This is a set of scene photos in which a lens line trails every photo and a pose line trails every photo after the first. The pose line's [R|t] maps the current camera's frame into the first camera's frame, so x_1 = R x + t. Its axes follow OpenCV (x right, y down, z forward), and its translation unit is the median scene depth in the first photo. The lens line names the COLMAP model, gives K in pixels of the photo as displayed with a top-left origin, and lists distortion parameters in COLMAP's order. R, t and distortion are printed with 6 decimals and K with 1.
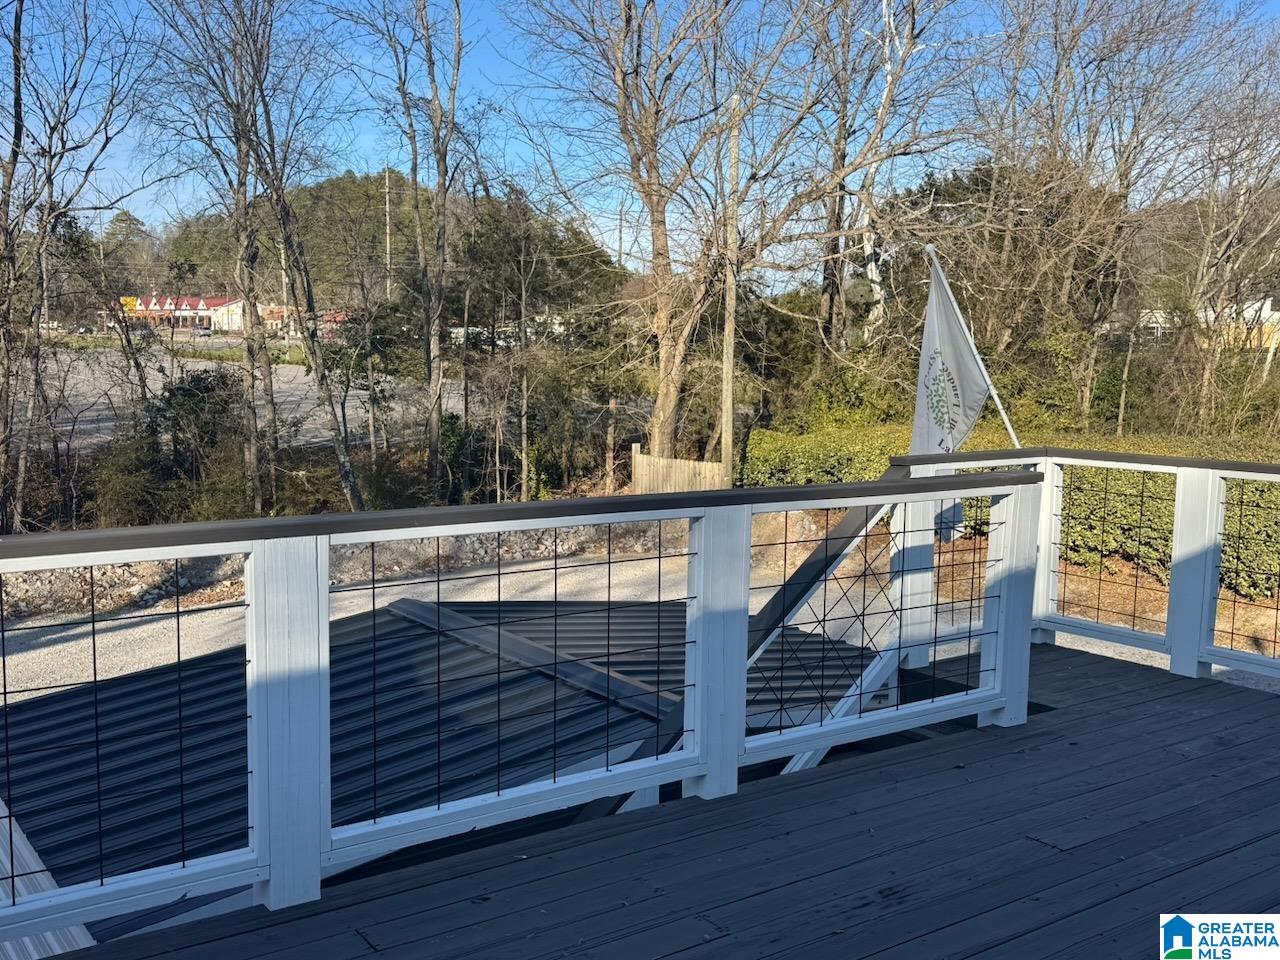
lens RADIAL K [[1256.8, 0, 640.0], [0, 1256.8, 480.0], [0, 0, 1]] dist [0.199370, -0.411874]
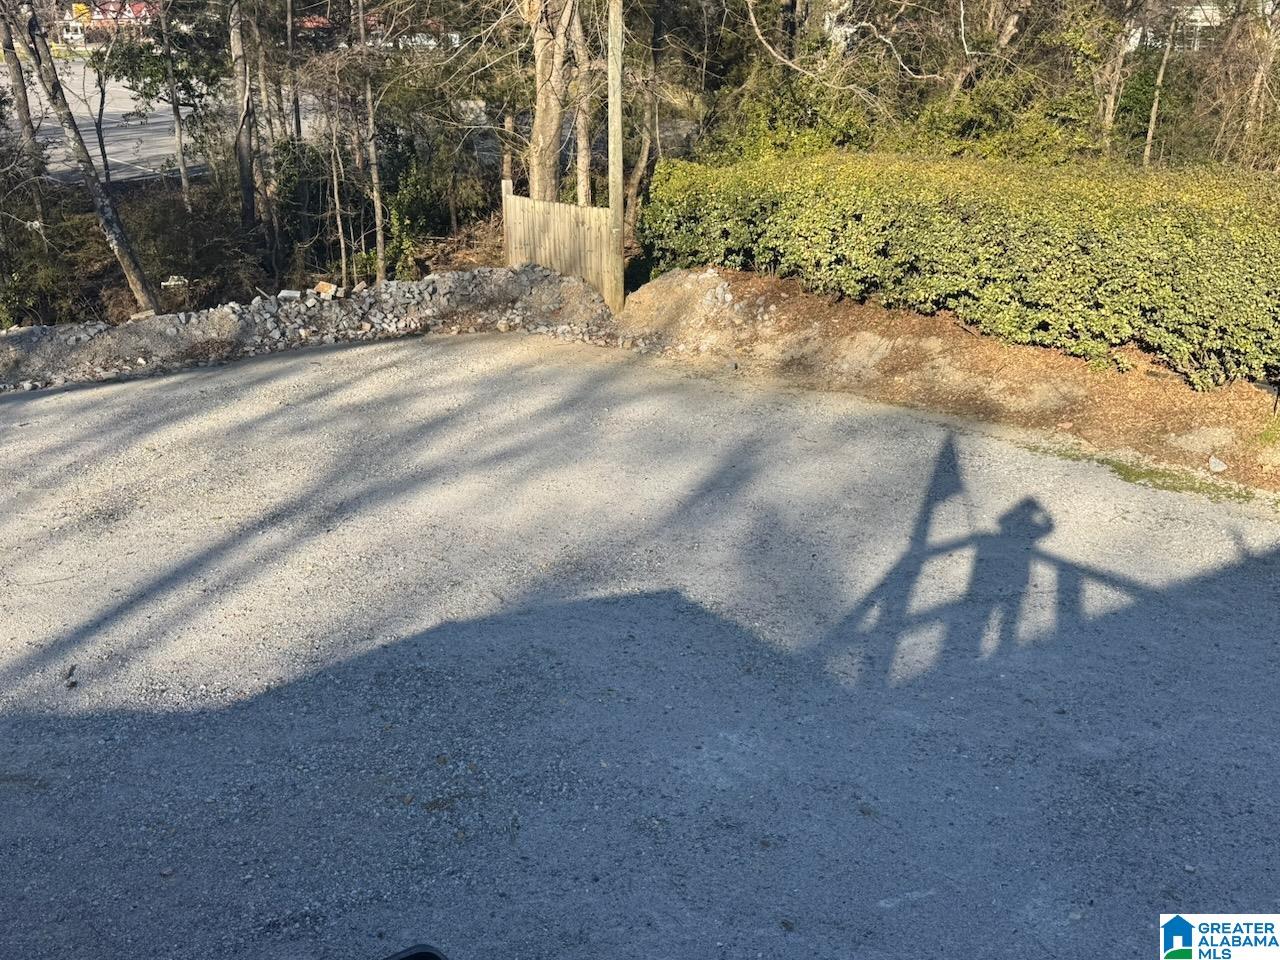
lens RADIAL K [[1256.8, 0, 640.0], [0, 1256.8, 480.0], [0, 0, 1]] dist [0.199370, -0.411874]
pose [[0.999957, -0.006140, -0.007000, 0.079446], [0.007487, 0.977112, 0.212594, -0.014445], [0.005534, -0.212638, 0.977115, 0.218734]]
